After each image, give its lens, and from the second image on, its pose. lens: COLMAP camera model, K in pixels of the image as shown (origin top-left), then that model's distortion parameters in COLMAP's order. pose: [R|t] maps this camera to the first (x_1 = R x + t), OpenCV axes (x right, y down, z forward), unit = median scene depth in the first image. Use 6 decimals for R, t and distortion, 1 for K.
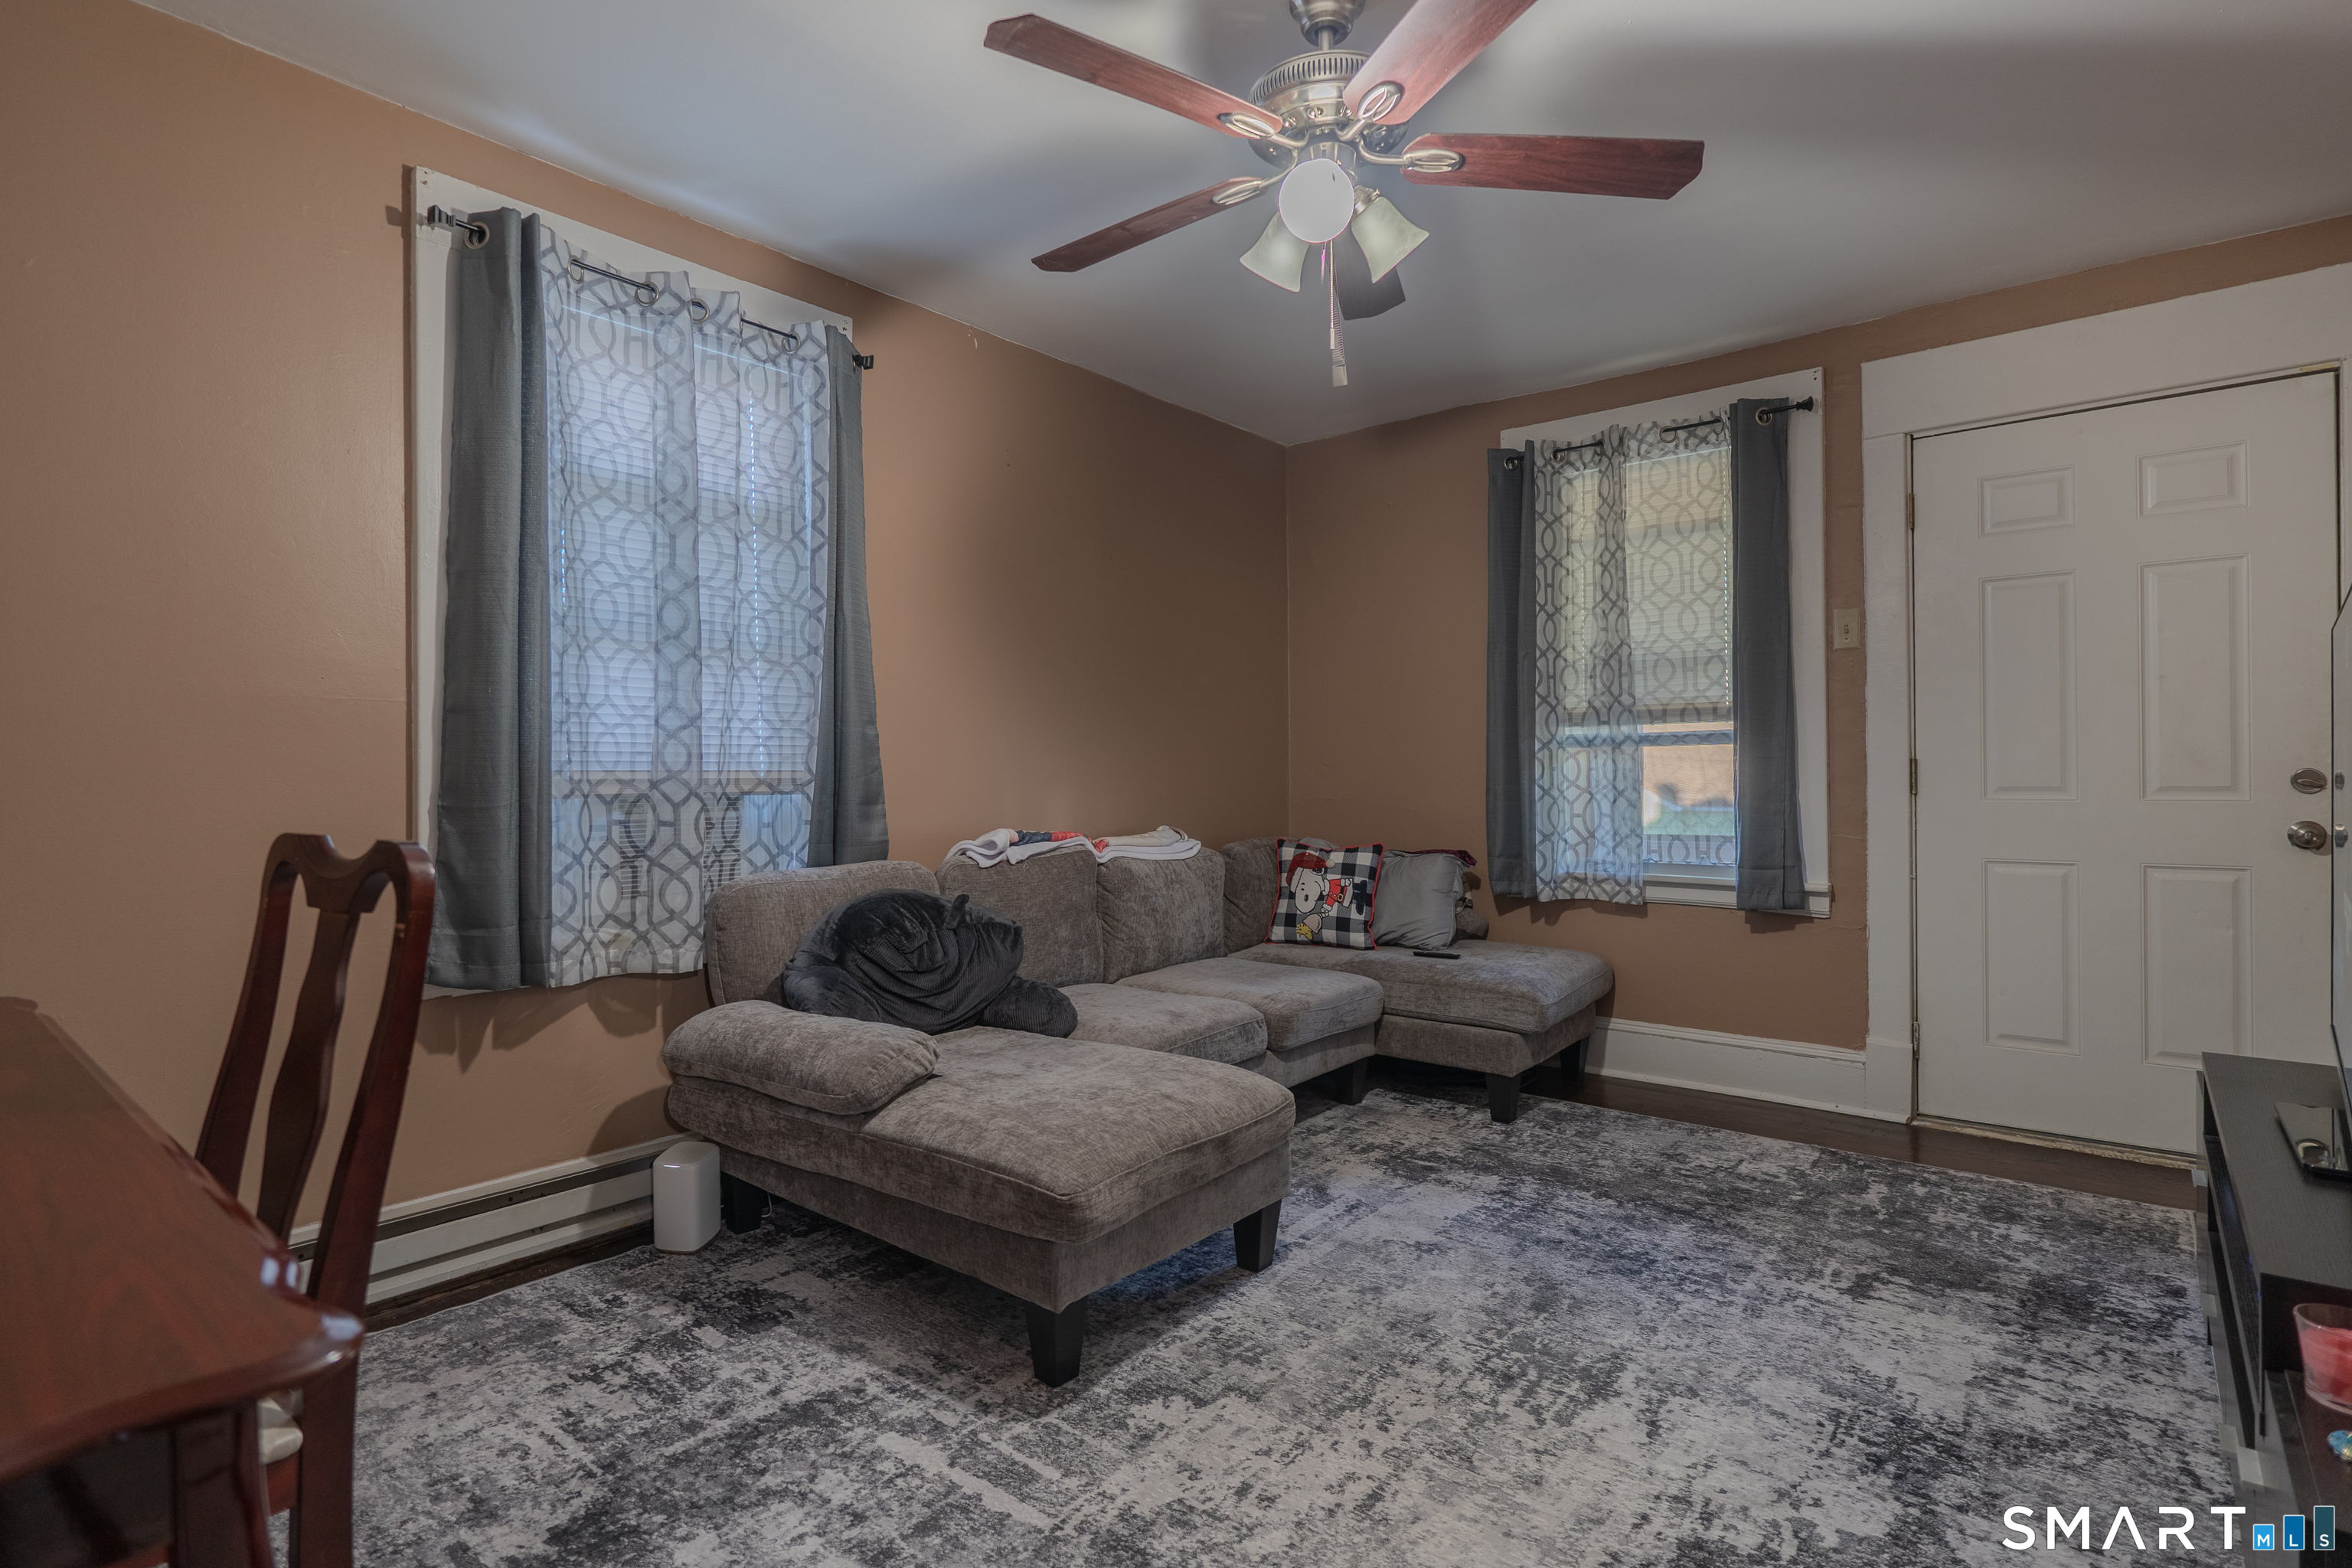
lens RADIAL K [[1145.9, 0, 1176.8], [0, 1145.9, 776.5], [0, 0, 1]] dist [-0.000592, -0.000486]
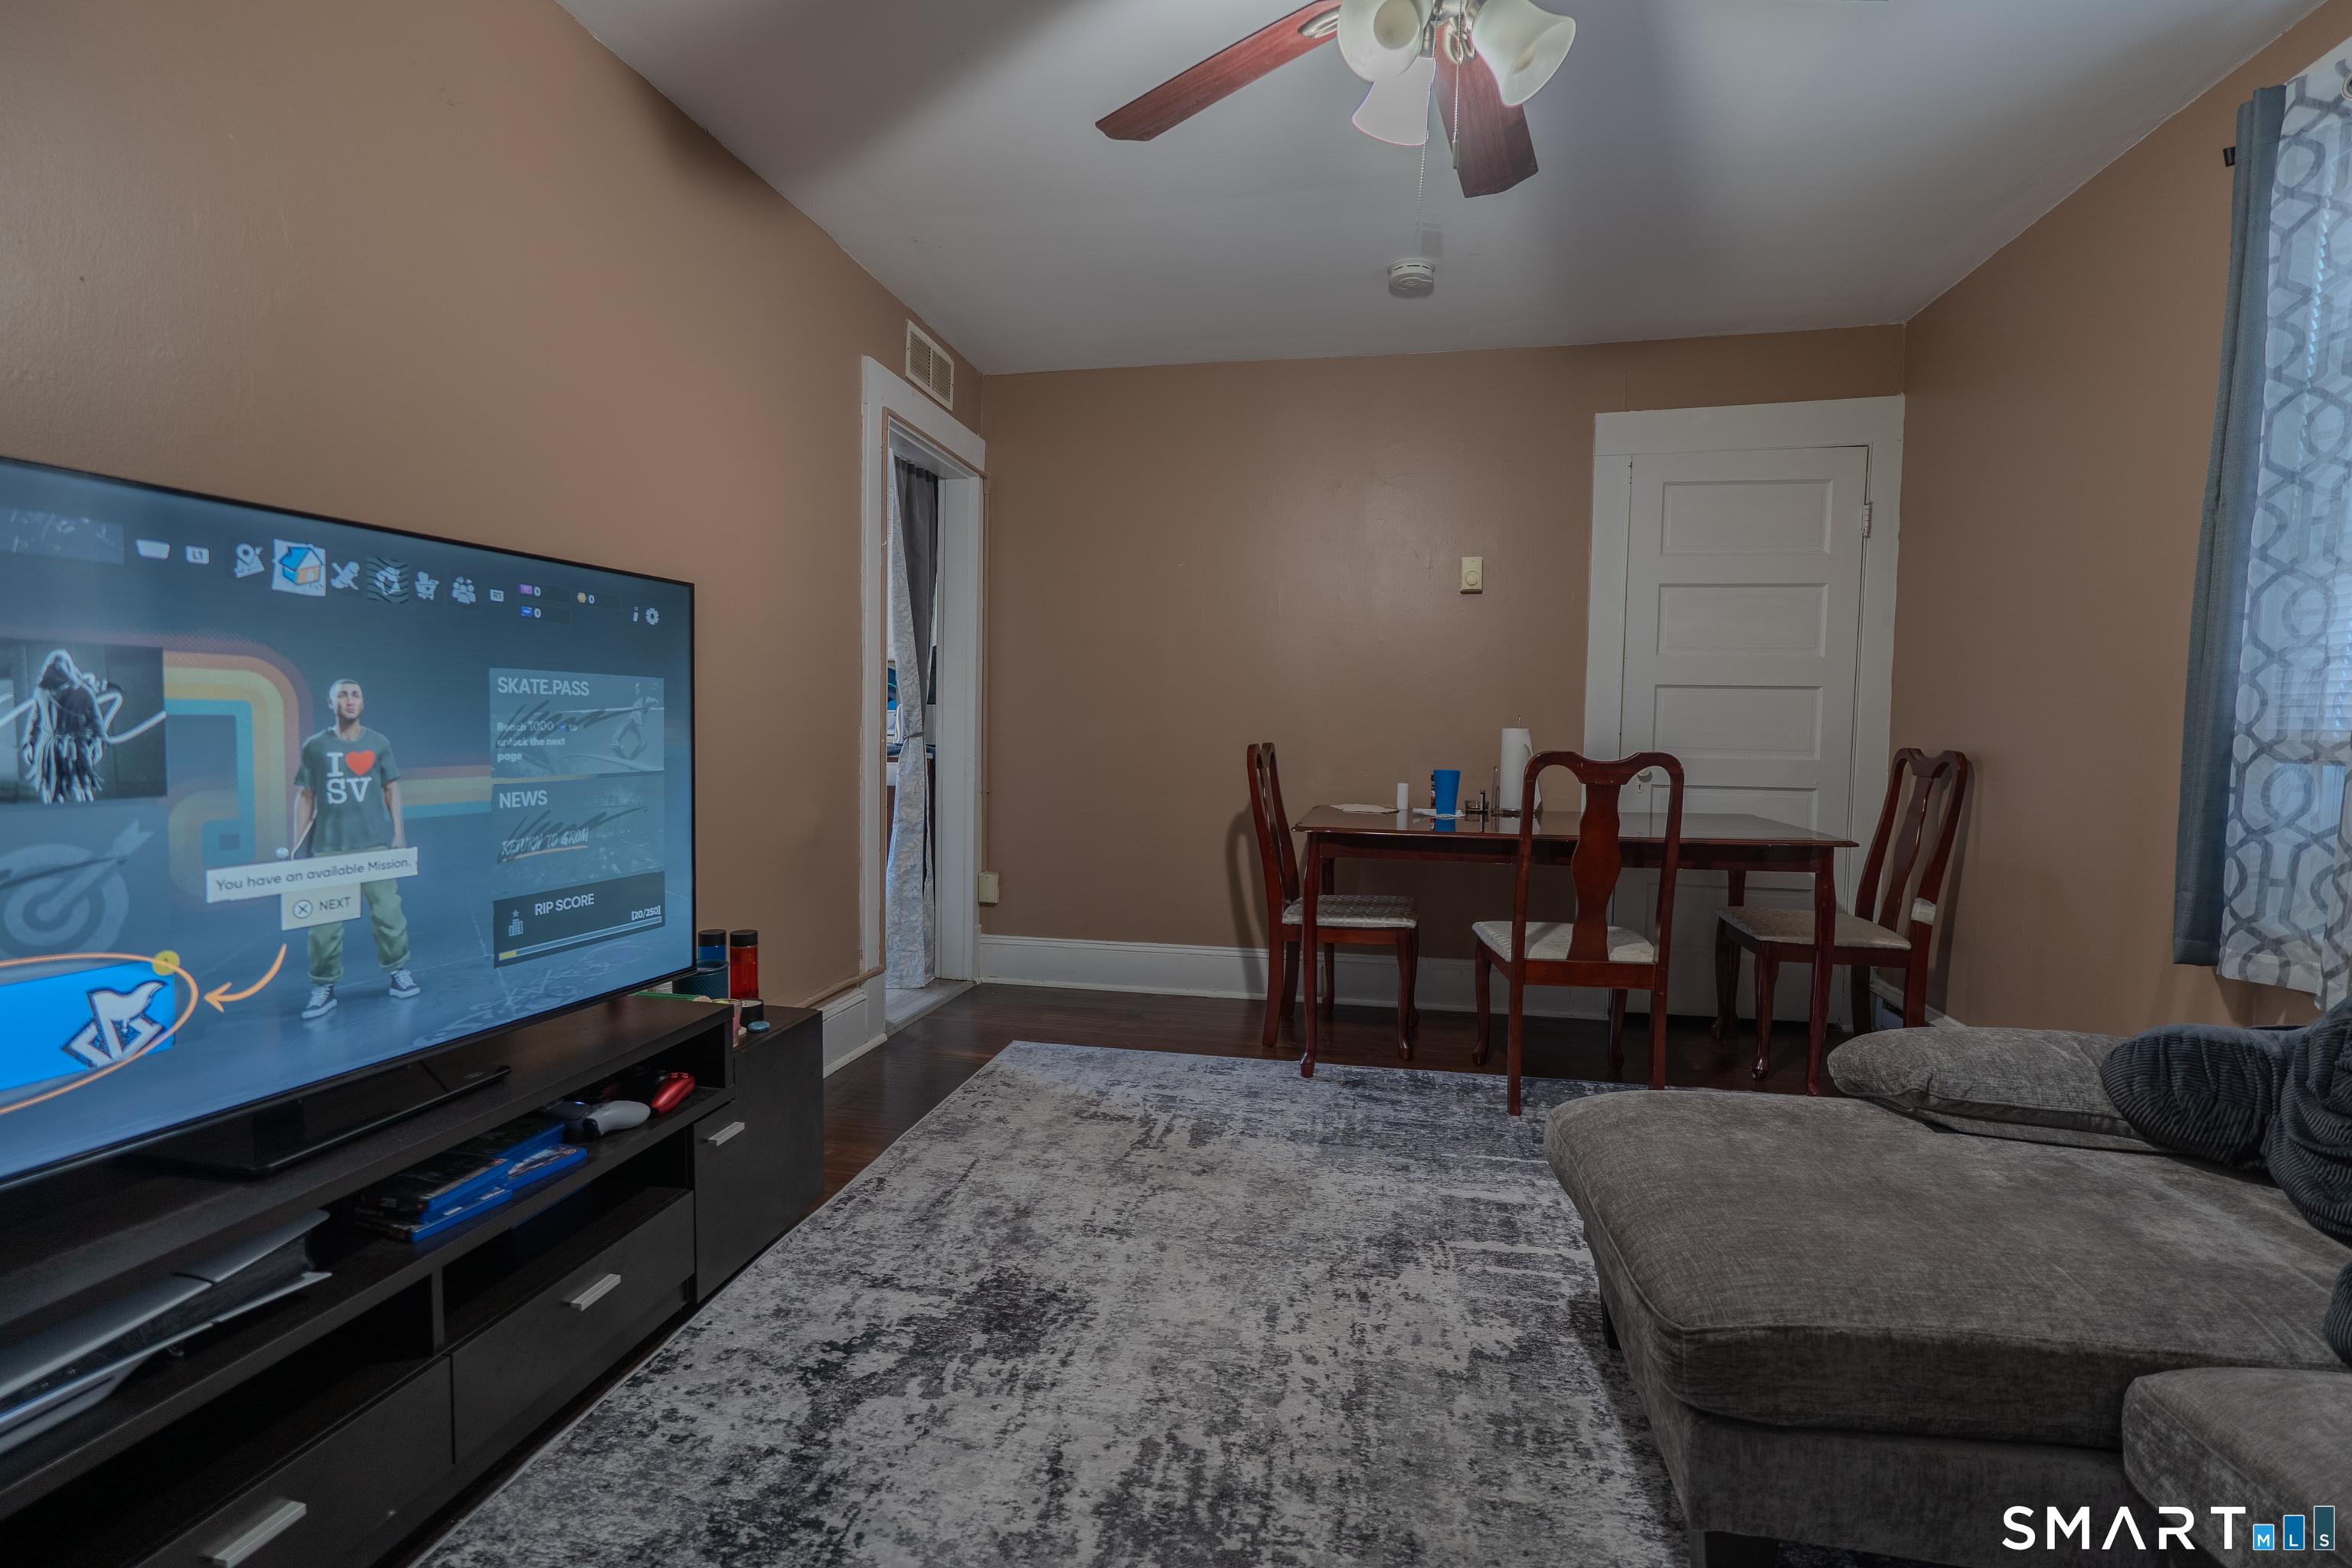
lens RADIAL K [[1074.2, 0, 1178.1], [0, 1074.2, 782.8], [0, 0, 1]] dist [-0.008074, -0.000086]
pose [[-0.879553, 0.020514, -0.475359, 0.712070], [-0.012719, 0.997699, 0.066589, -0.009546], [0.475631, 0.064614, -0.877268, 1.729442]]
